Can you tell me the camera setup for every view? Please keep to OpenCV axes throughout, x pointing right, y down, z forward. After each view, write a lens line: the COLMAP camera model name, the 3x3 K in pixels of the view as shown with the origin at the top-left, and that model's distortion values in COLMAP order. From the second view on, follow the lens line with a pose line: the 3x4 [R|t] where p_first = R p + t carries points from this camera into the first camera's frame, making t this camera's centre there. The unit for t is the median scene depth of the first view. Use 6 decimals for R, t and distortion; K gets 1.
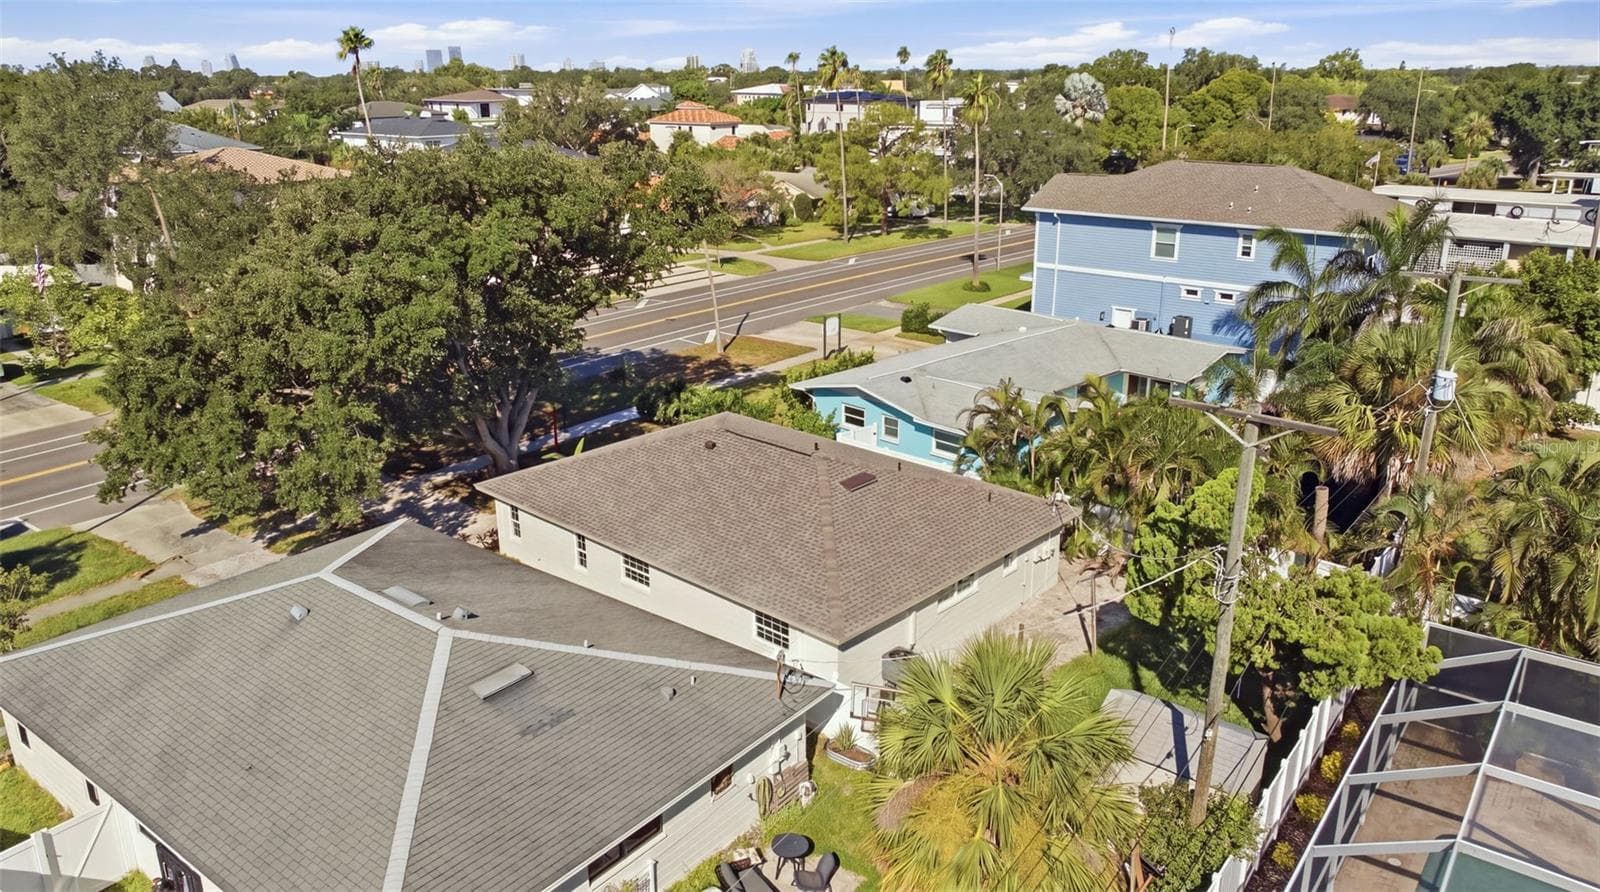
lens RADIAL K [[1134.1, 0, 800.2], [0, 1134.1, 445.4], [0, 0, 1]] dist [-0.004080, -0.001134]
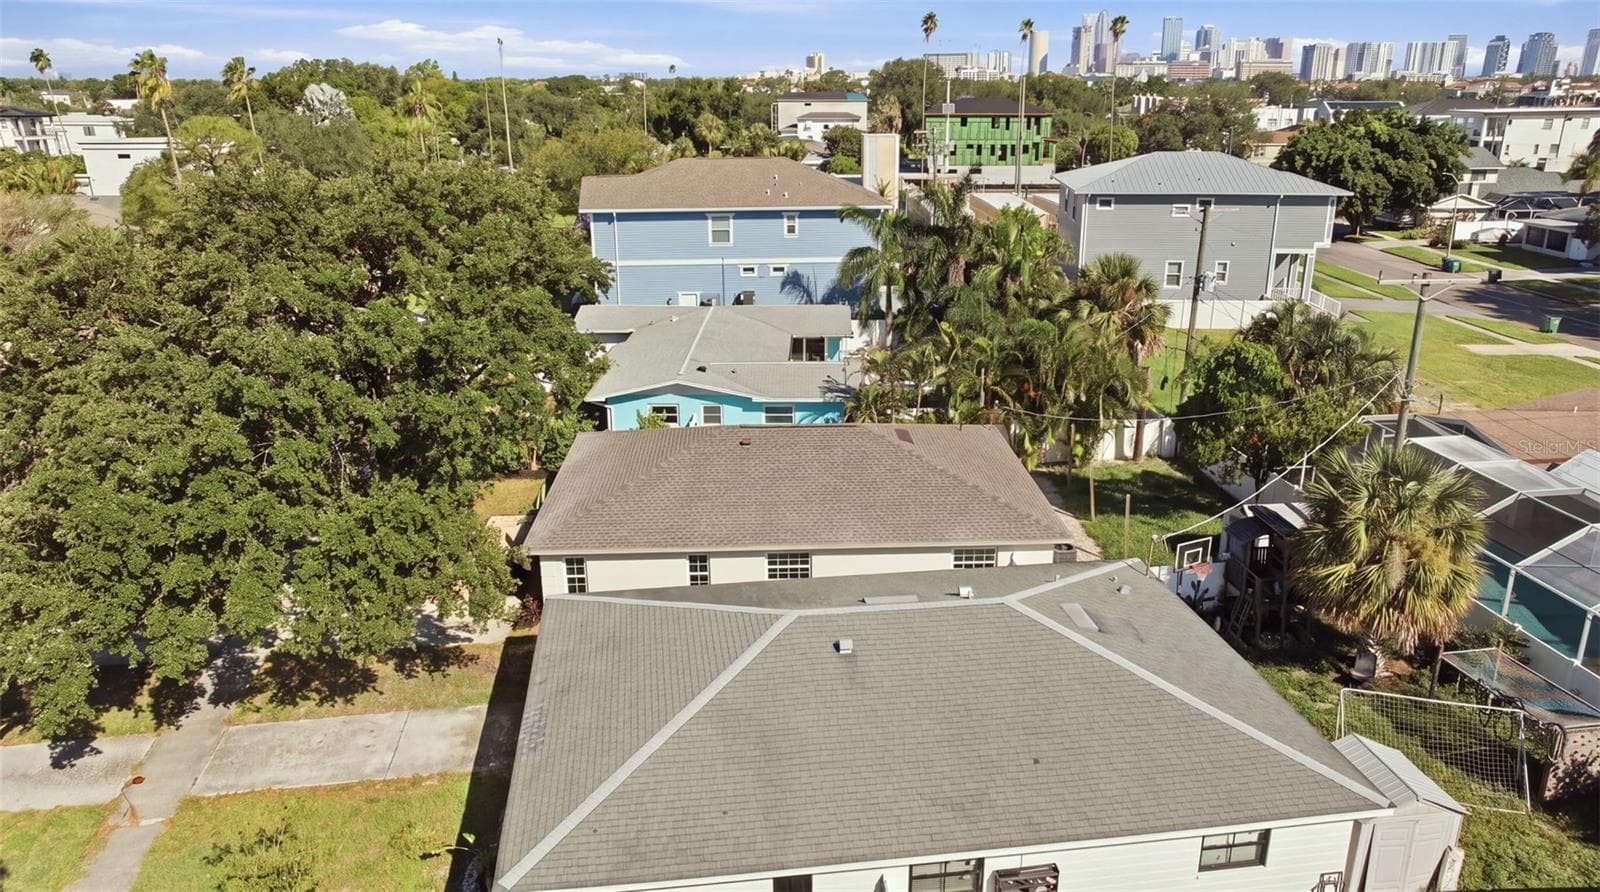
lens RADIAL K [[1134.1, 0, 800.9], [0, 1134.1, 447.1], [0, 0, 1]] dist [-0.004080, -0.001134]
pose [[0.703162, -0.218267, 0.676700, -0.439477], [0.224357, 0.971207, 0.080130, -0.039838], [-0.674706, 0.095478, 0.731885, 0.133809]]
